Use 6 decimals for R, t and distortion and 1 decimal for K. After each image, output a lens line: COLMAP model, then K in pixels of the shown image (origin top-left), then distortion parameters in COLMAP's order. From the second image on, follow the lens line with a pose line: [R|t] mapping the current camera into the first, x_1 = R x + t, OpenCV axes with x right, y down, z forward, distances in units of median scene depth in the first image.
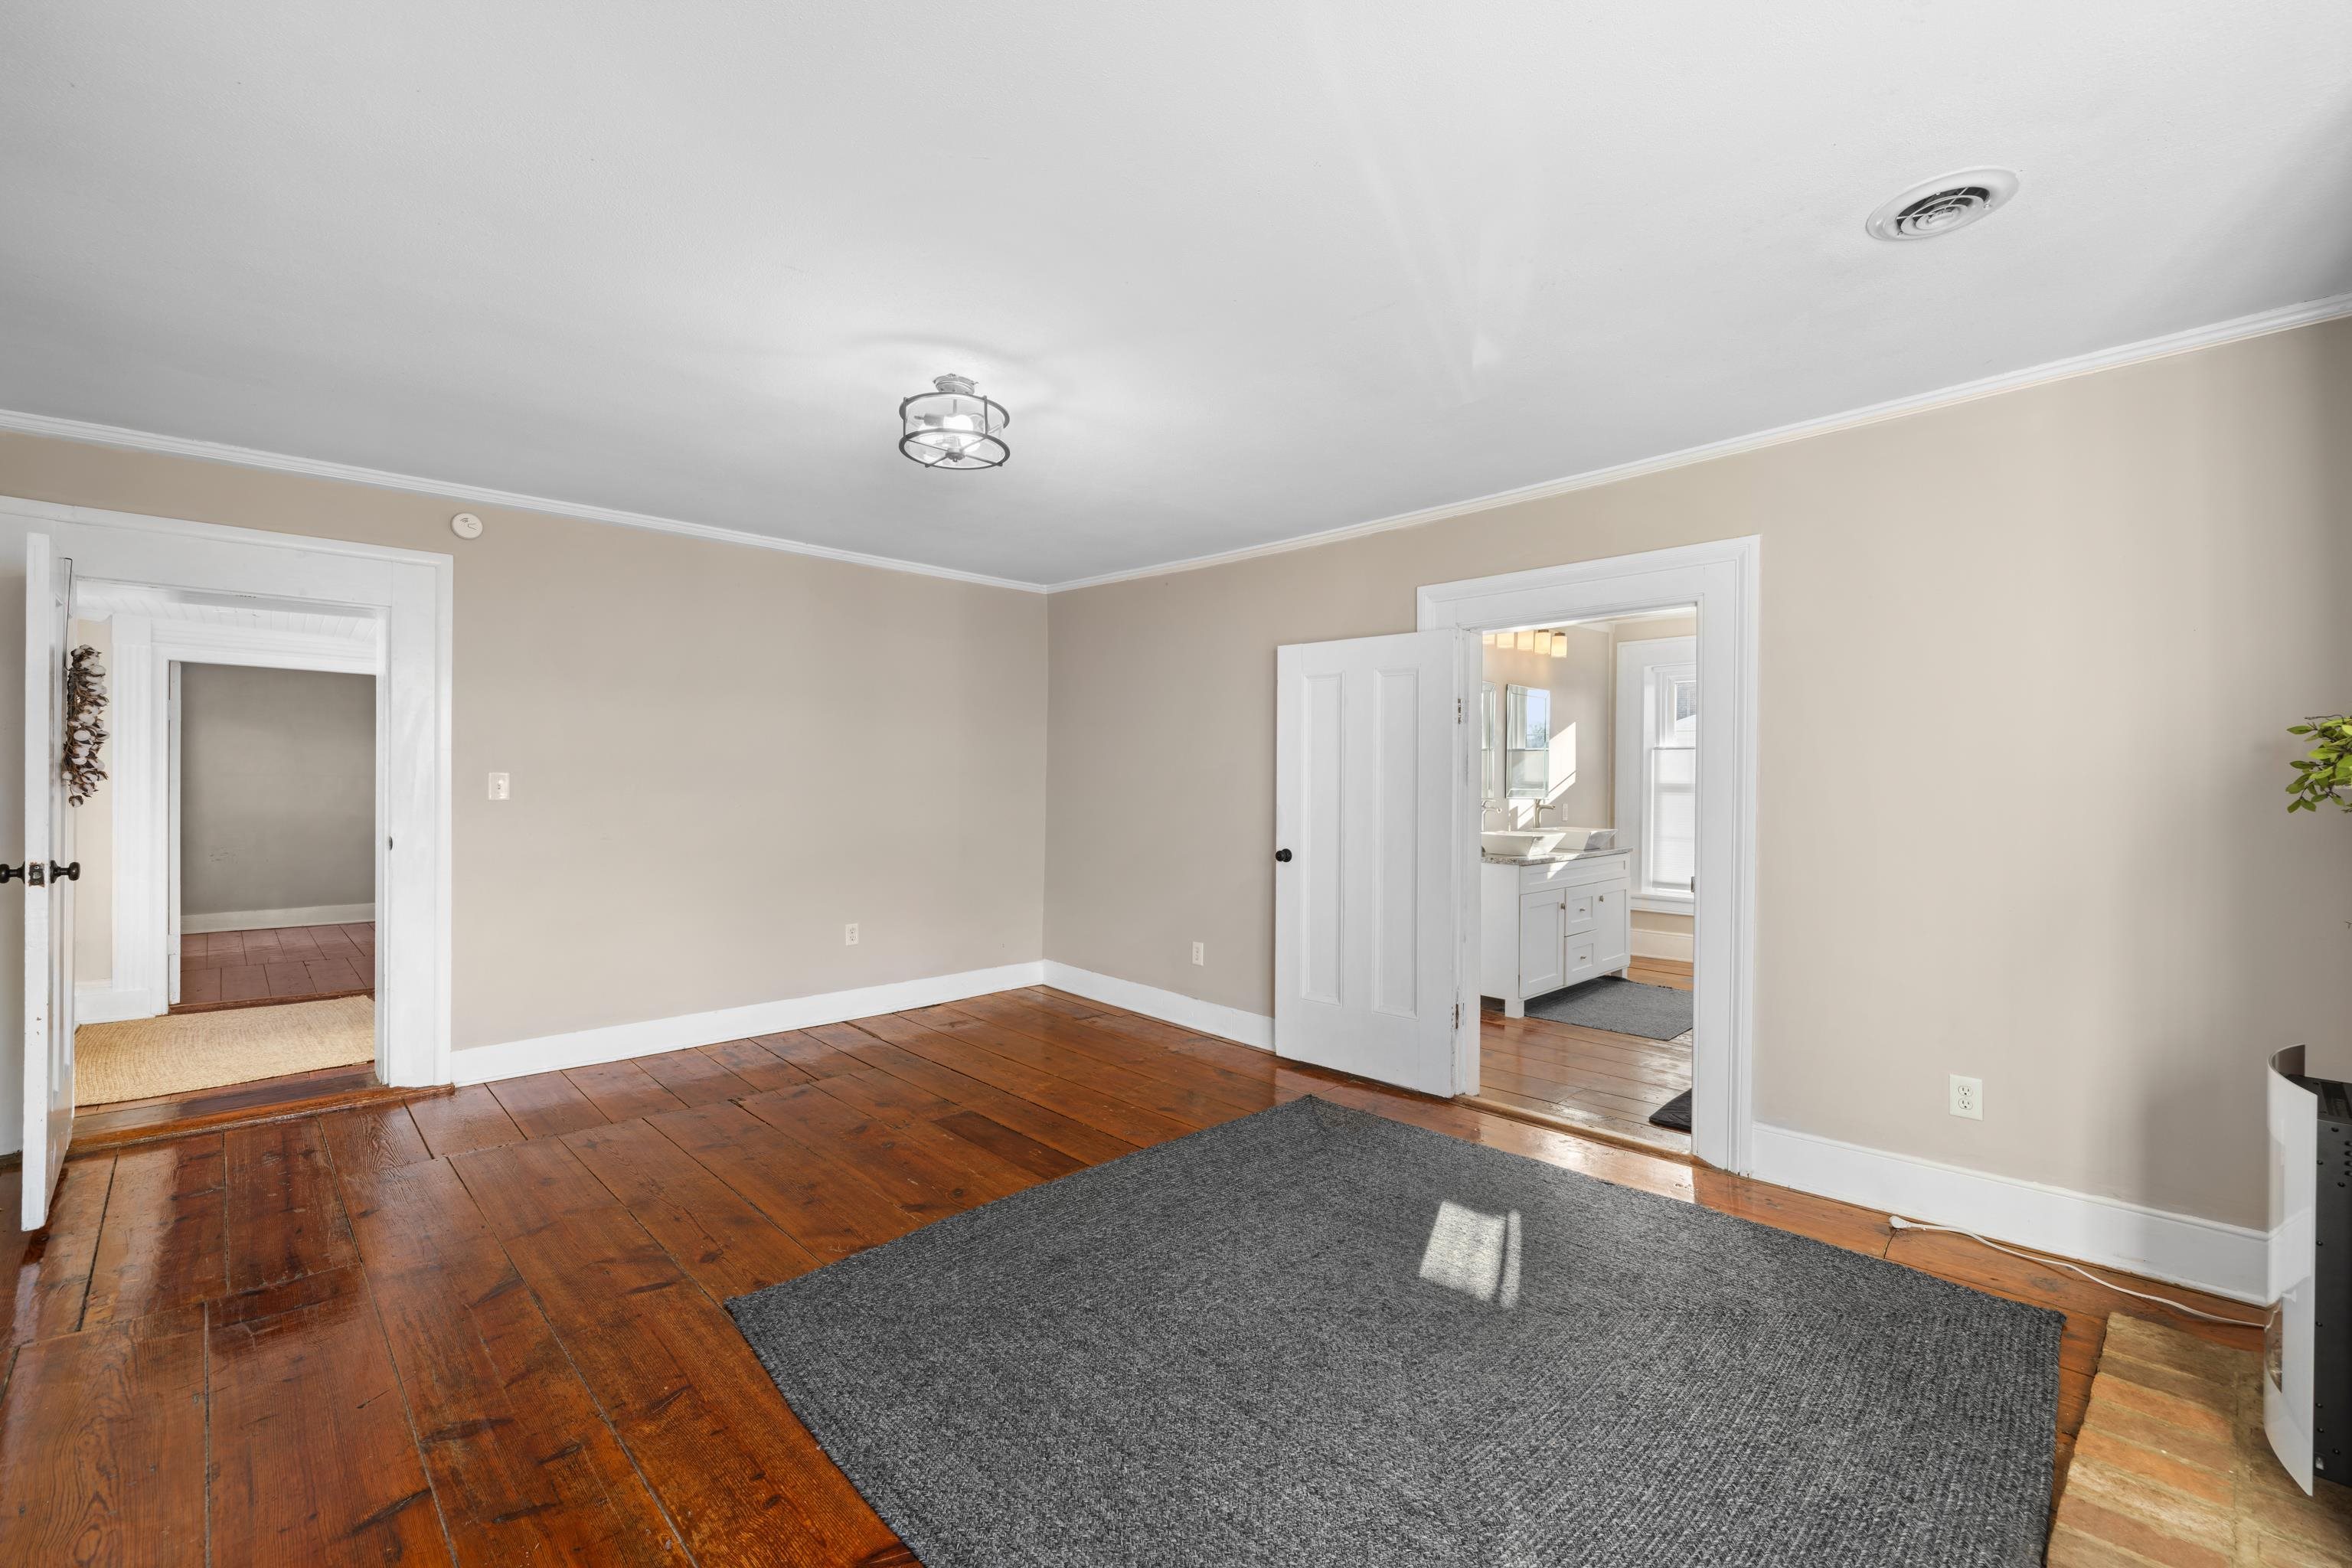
lens RADIAL K [[984.3, 0, 1176.0], [0, 984.3, 781.4], [0, 0, 1]] dist [-0.001079, 0.000112]
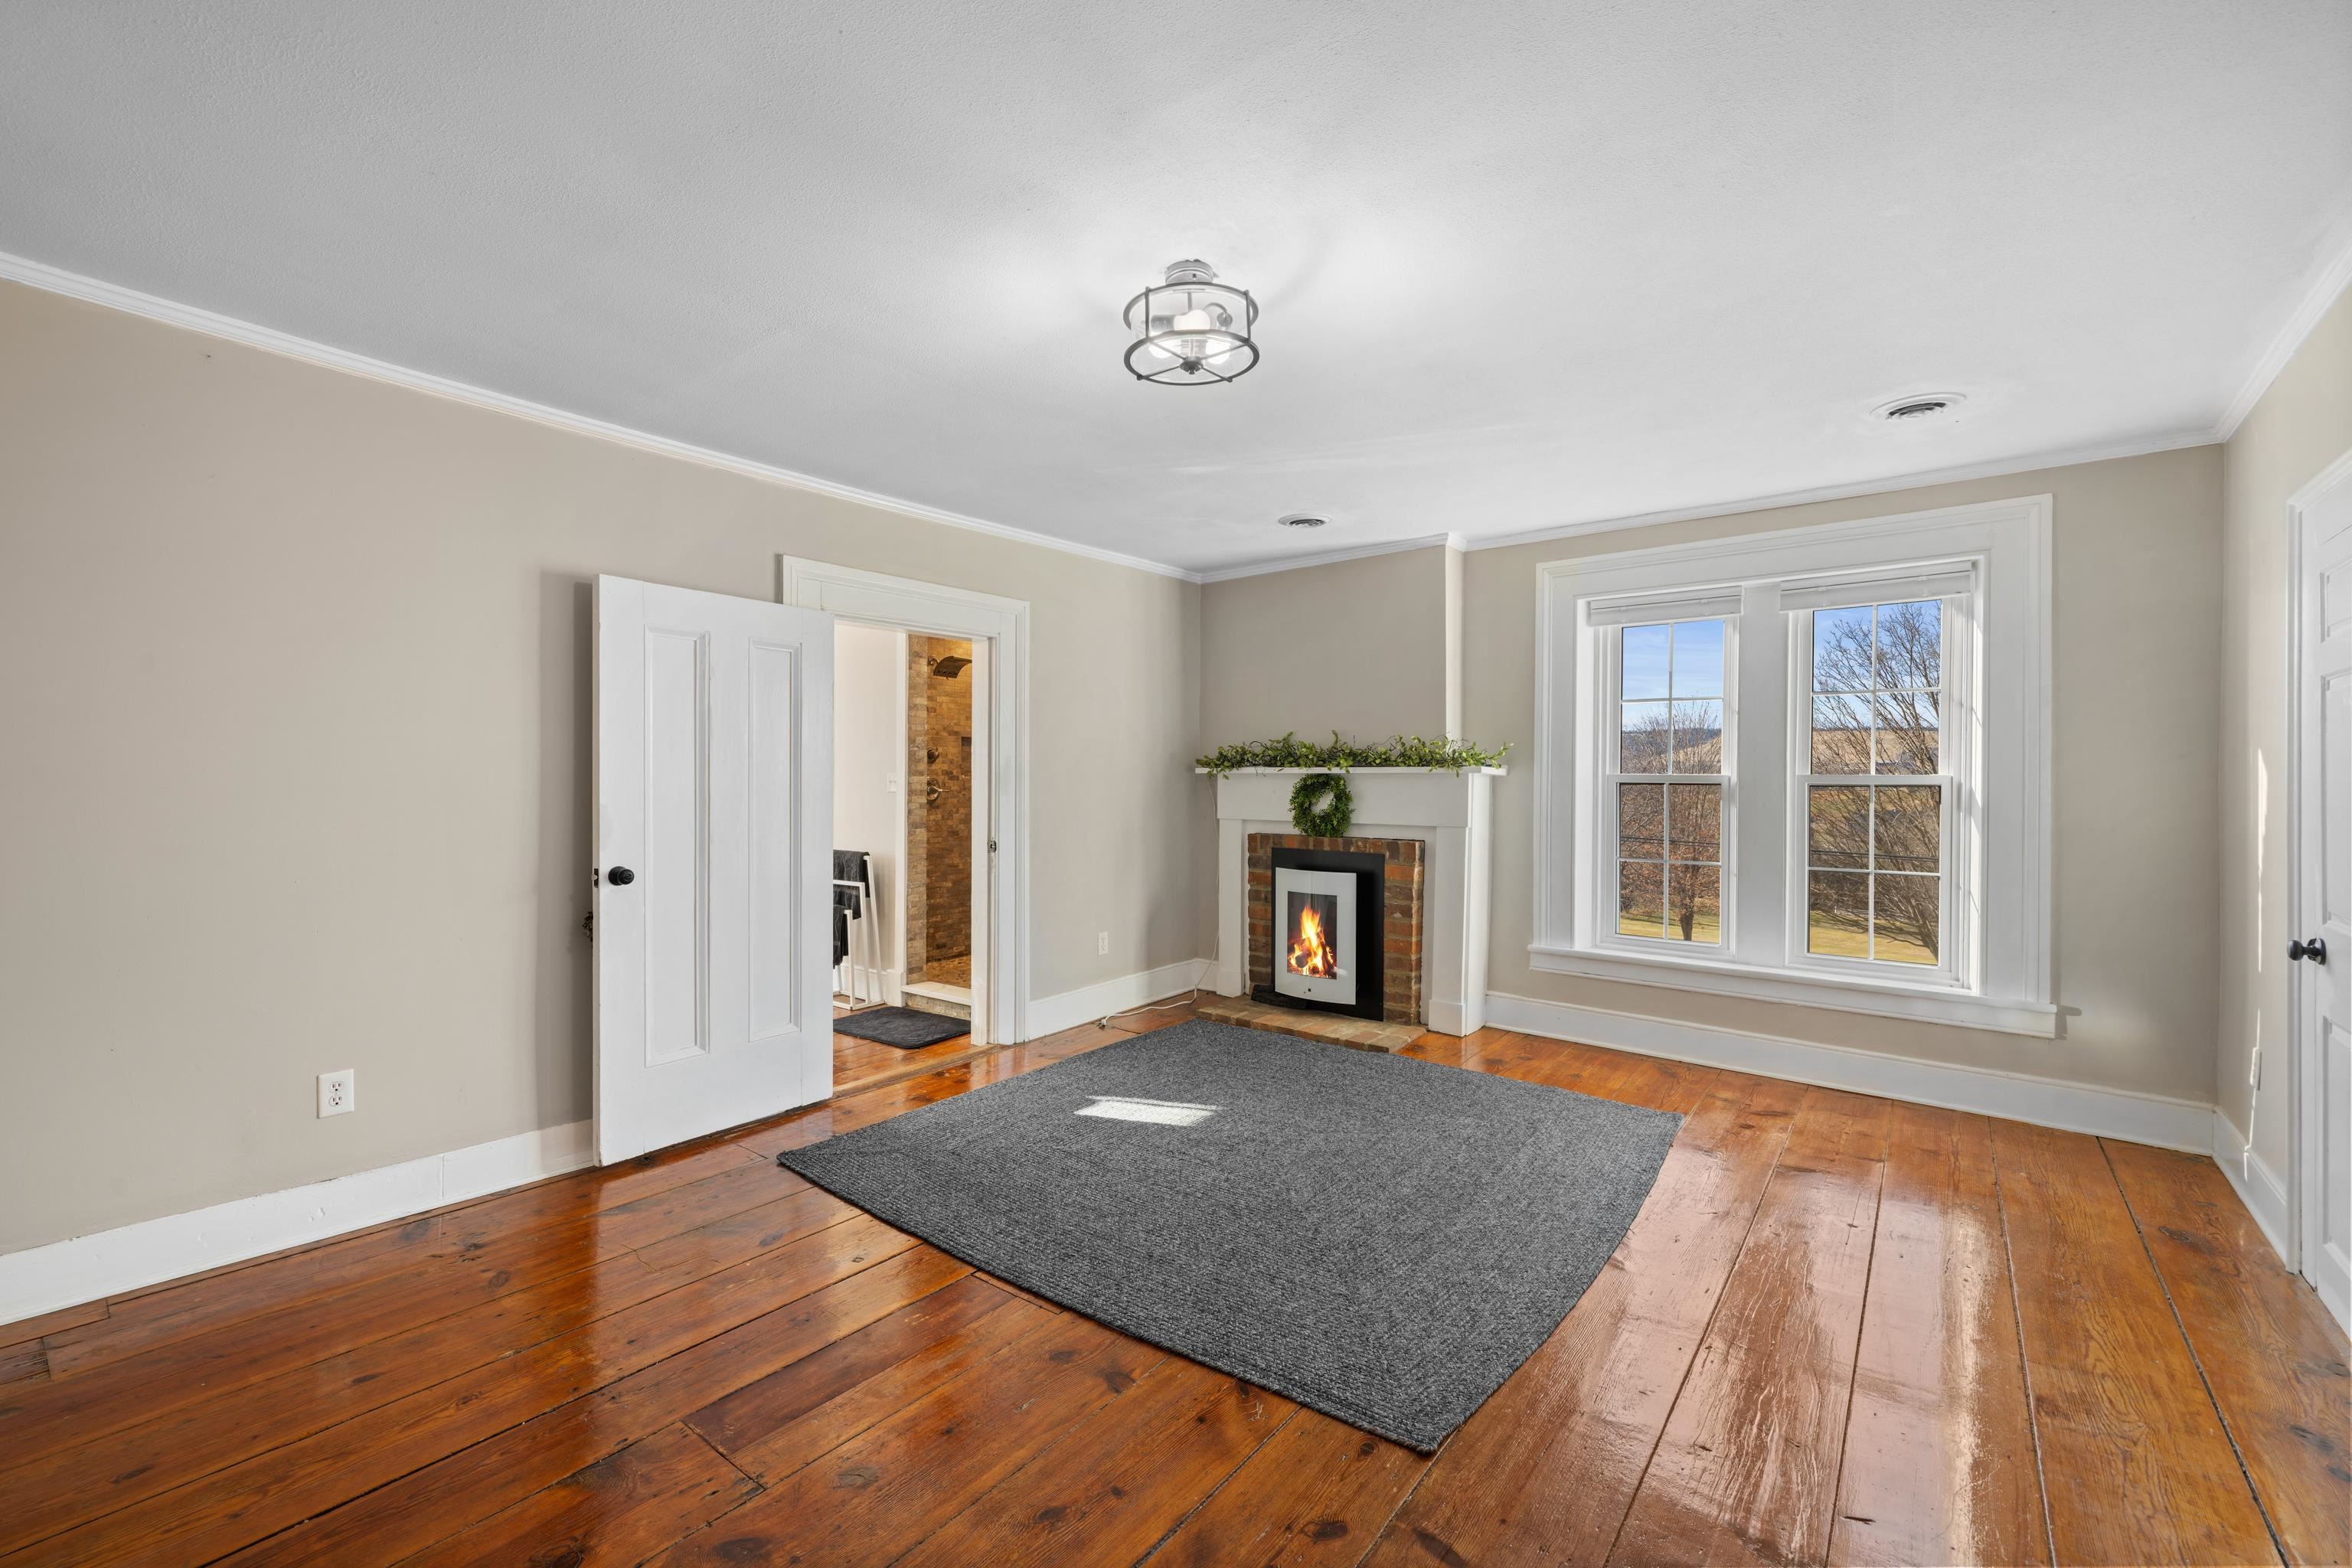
lens RADIAL K [[984.3, 0, 1177.0], [0, 984.3, 781.4], [0, 0, 1]] dist [-0.001079, 0.000112]
pose [[-0.134319, -0.010458, 0.990883, -0.876893], [-0.000493, 0.999945, 0.010487, 0.001282], [-0.990938, 0.000920, -0.134317, 0.961962]]
